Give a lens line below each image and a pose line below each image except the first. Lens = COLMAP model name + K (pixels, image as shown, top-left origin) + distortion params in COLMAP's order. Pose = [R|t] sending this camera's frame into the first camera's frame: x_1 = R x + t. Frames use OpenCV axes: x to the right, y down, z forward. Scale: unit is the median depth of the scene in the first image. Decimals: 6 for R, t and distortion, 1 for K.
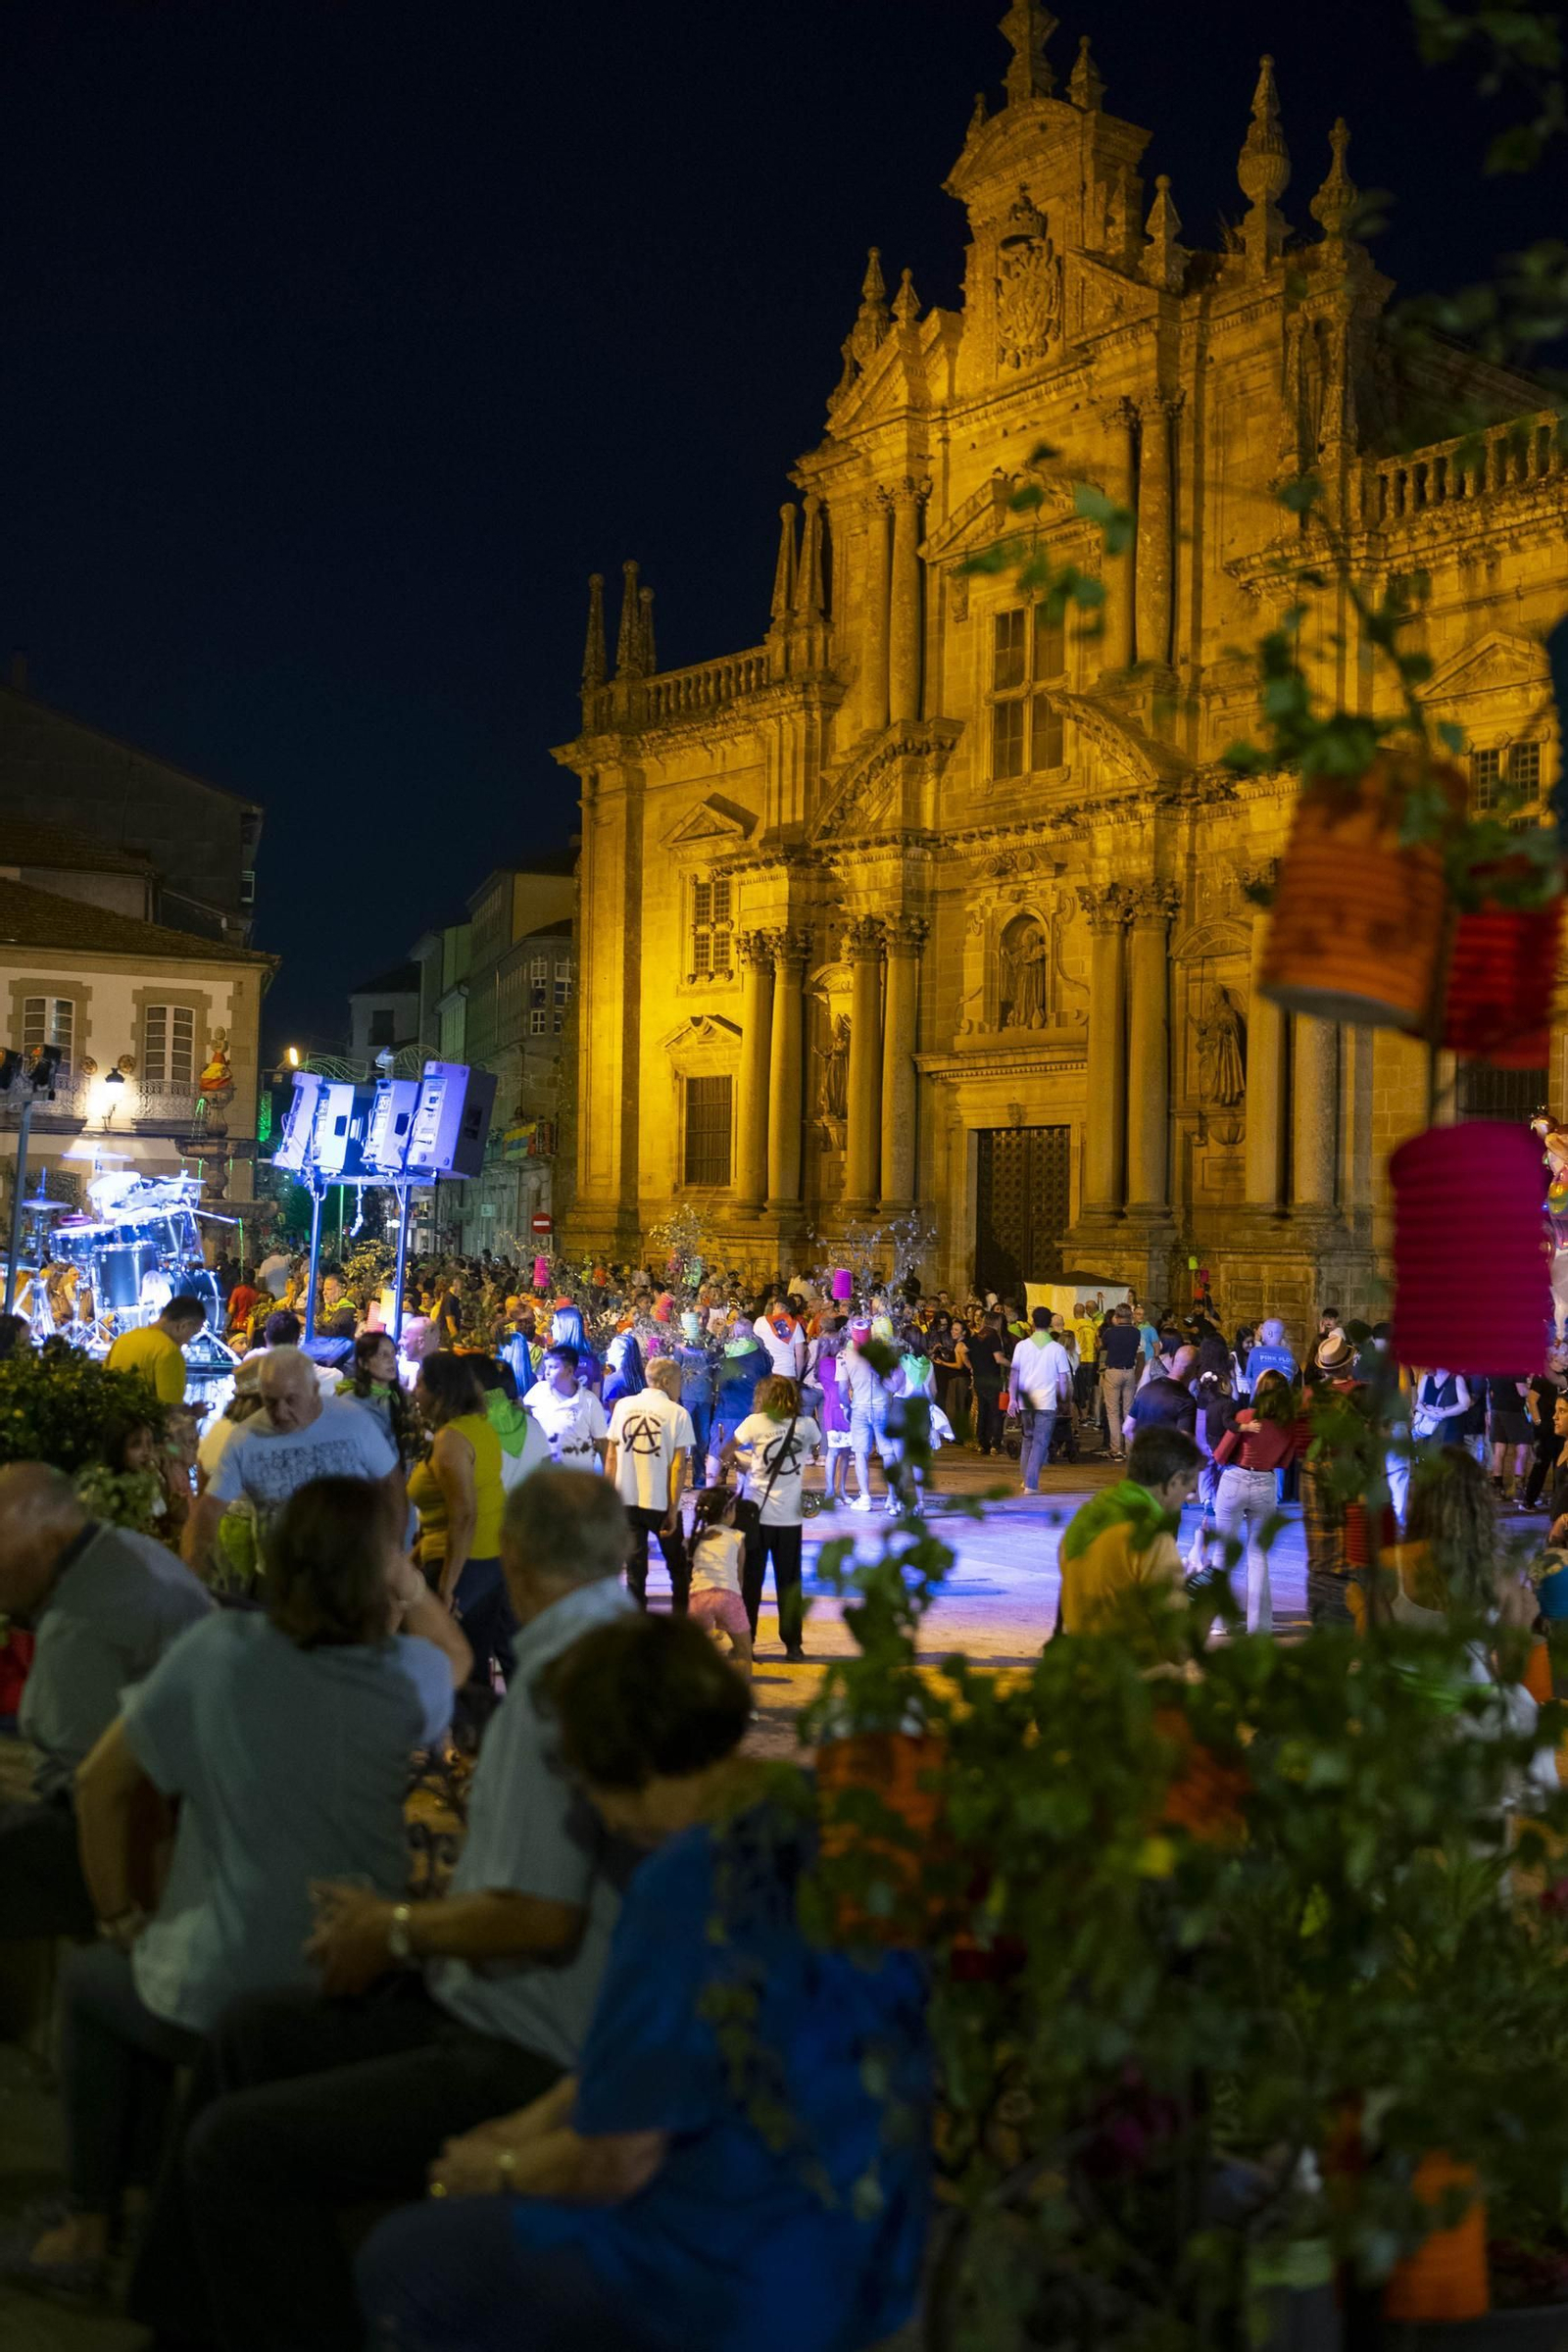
lens RADIAL K [[2506.3, 0, 784.0], [0, 2506.3, 1176.0], [0, 0, 1]] dist [0.045053, 0.022360]
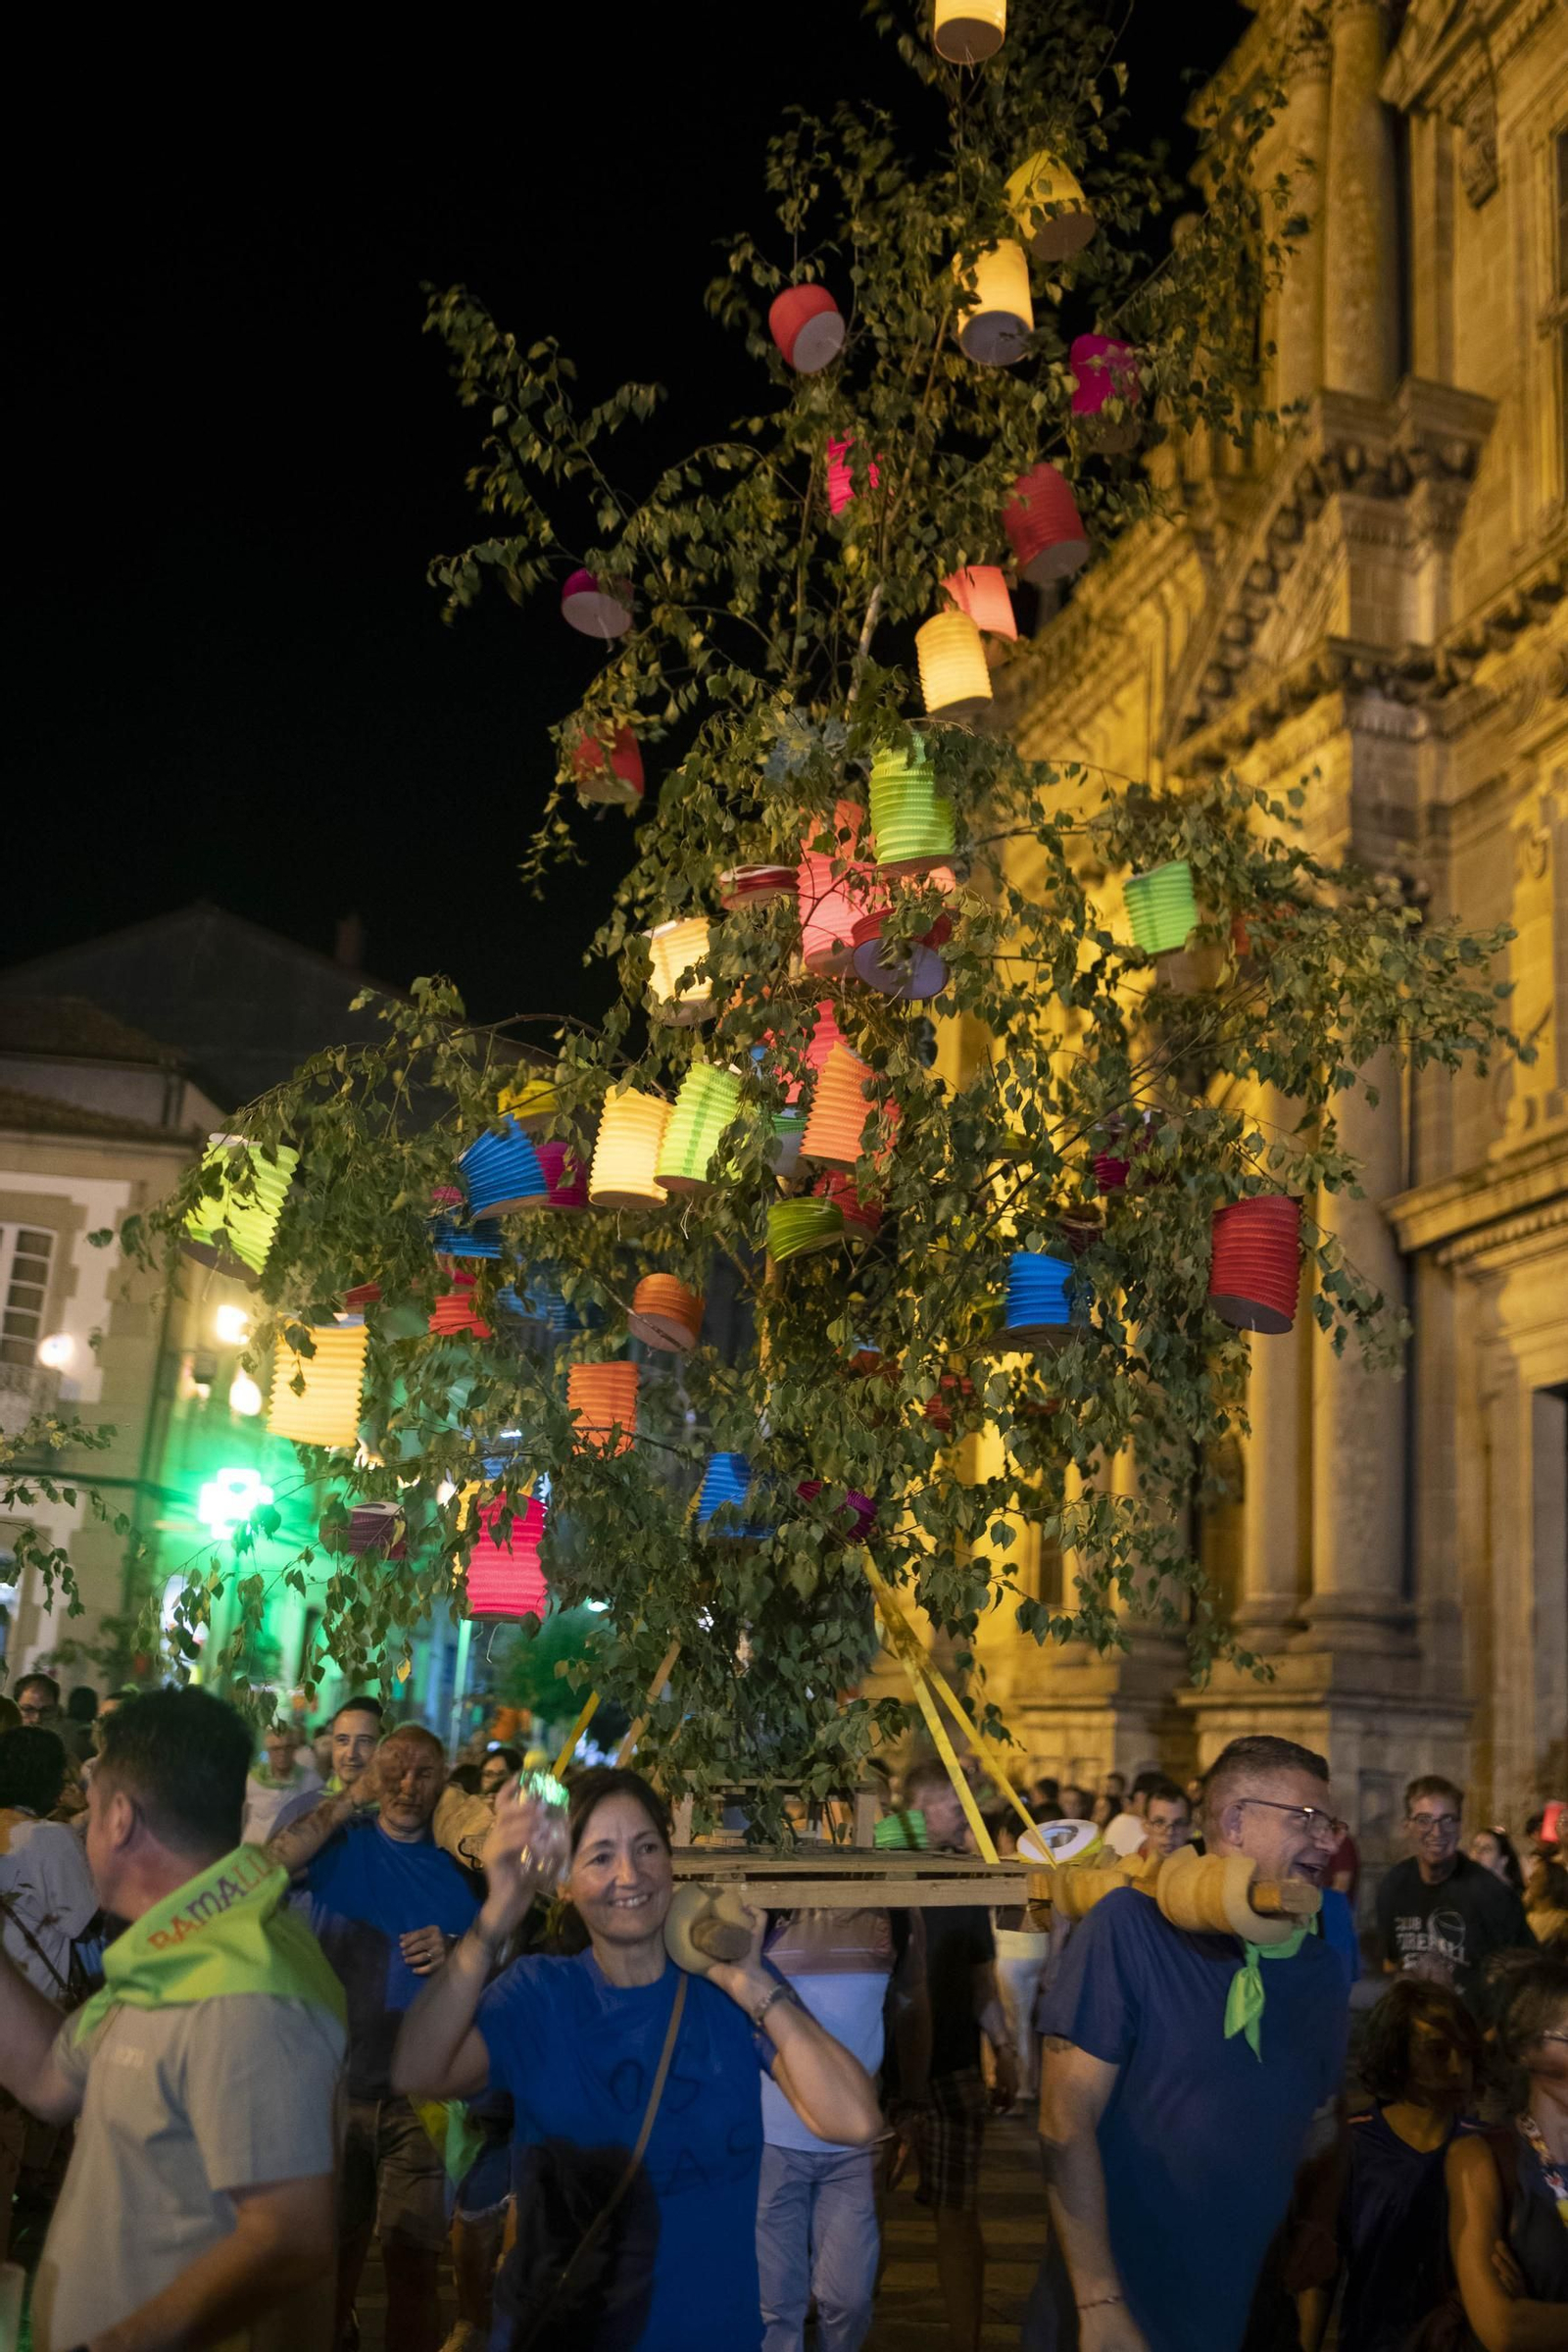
lens RADIAL K [[2358.2, 0, 784.0], [0, 2358.2, 1176.0], [0, 0, 1]] dist [-0.017465, 0.001297]
pose [[0.923398, -0.053166, -0.380145, 0.103242], [-0.042640, 0.970024, -0.239240, 0.036609], [0.381469, 0.237123, 0.893451, 0.645003]]
